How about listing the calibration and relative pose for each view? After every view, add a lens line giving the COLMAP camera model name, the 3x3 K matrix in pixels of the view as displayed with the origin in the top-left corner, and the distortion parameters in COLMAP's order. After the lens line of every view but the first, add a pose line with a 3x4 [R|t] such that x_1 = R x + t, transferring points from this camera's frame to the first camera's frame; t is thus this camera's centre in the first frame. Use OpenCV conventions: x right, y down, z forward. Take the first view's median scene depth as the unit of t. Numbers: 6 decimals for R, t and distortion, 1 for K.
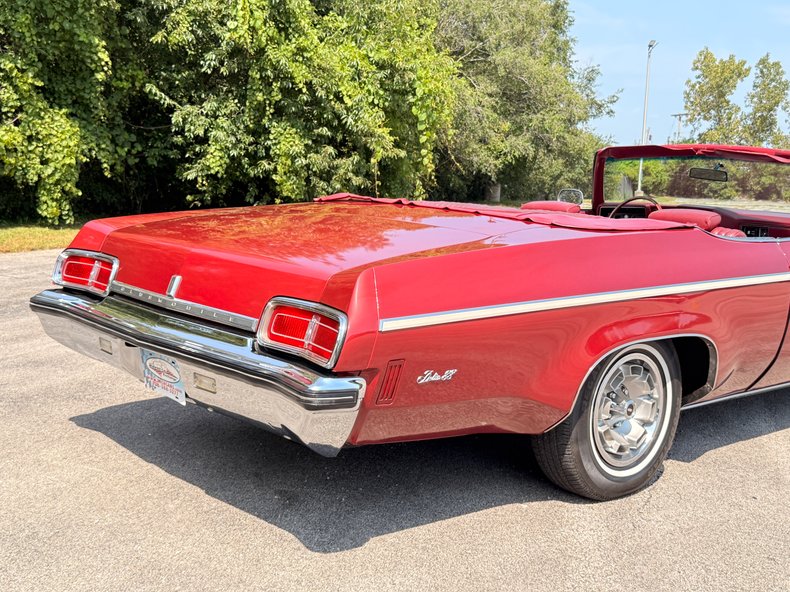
lens RADIAL K [[959.2, 0, 395.8], [0, 959.2, 297.7], [0, 0, 1]] dist [0.229560, -0.612717]
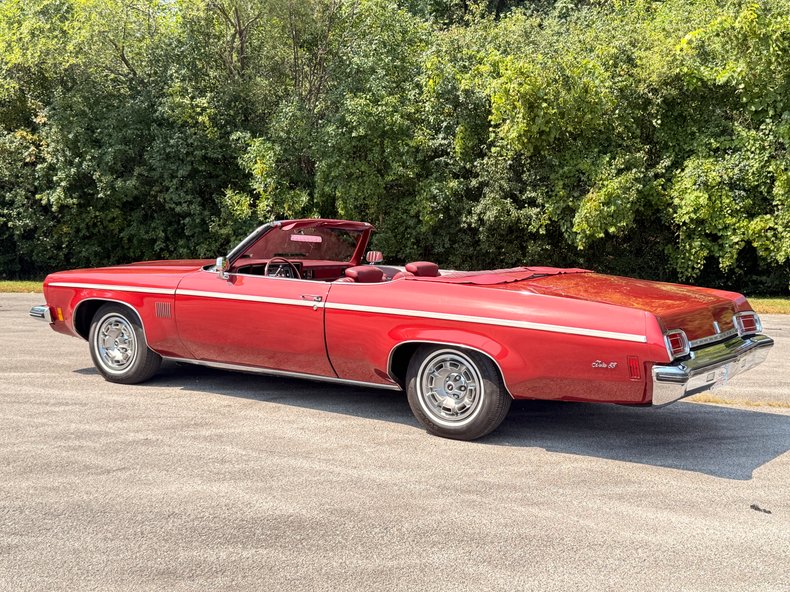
lens RADIAL K [[977.8, 0, 394.3], [0, 977.8, 296.5], [0, 0, 1]] dist [0.203778, -0.465953]
pose [[0.228690, 0.045825, -0.972420, 0.653209], [-0.143496, 0.989567, 0.012887, -0.021850], [0.962865, 0.136591, 0.232880, 0.242143]]
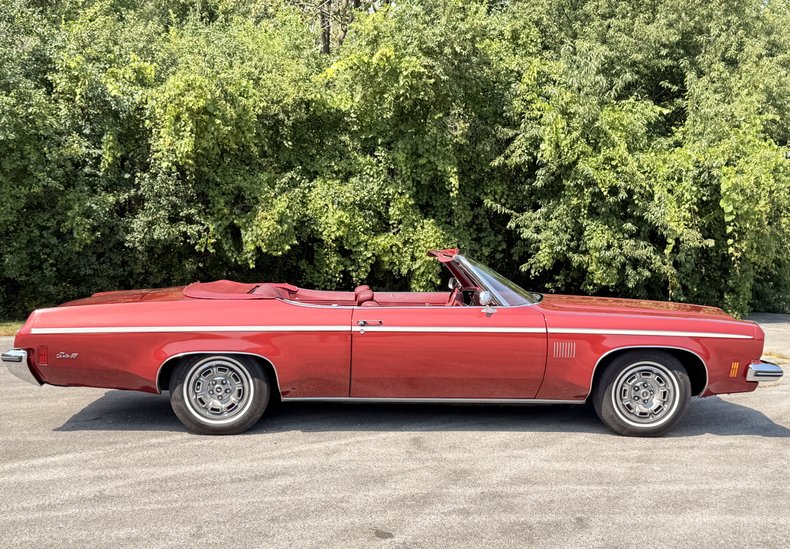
lens RADIAL K [[1003.7, 0, 400.6], [0, 1003.7, 303.8], [0, 0, 1]] dist [0.204592, -0.462153]
pose [[0.792961, 0.013668, -0.609119, 0.441853], [-0.065558, 0.995858, -0.062998, 0.011541], [0.605735, 0.089887, 0.790573, -0.101295]]
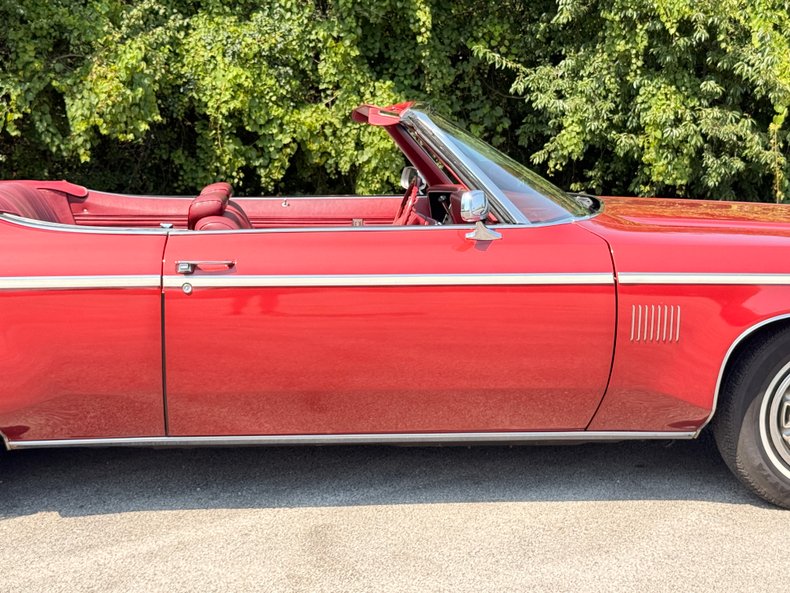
lens RADIAL K [[1351.3, 0, 397.9], [0, 1351.3, 295.5], [0, 0, 1]] dist [0.190750, -0.217666]
pose [[0.808426, 0.036662, -0.587455, 0.327002], [-0.050991, 0.998668, -0.007847, -0.003533], [0.586385, 0.036299, 0.809219, 0.078117]]
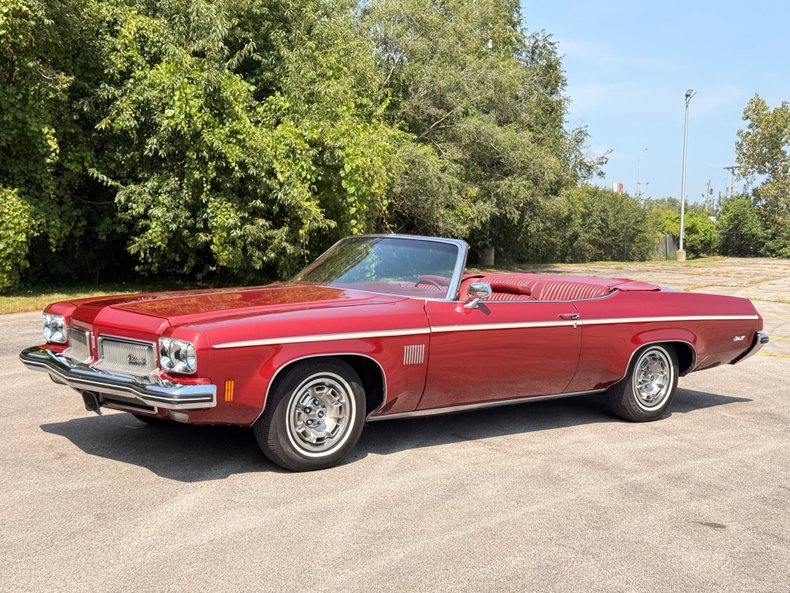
lens RADIAL K [[1099.7, 0, 397.5], [0, 1099.7, 292.5], [0, 0, 1]] dist [0.188415, -0.335154]
pose [[0.999259, -0.007674, -0.037709, 0.128756], [0.004876, 0.997266, -0.073731, 0.017149], [0.038172, 0.073492, 0.996565, -0.217396]]
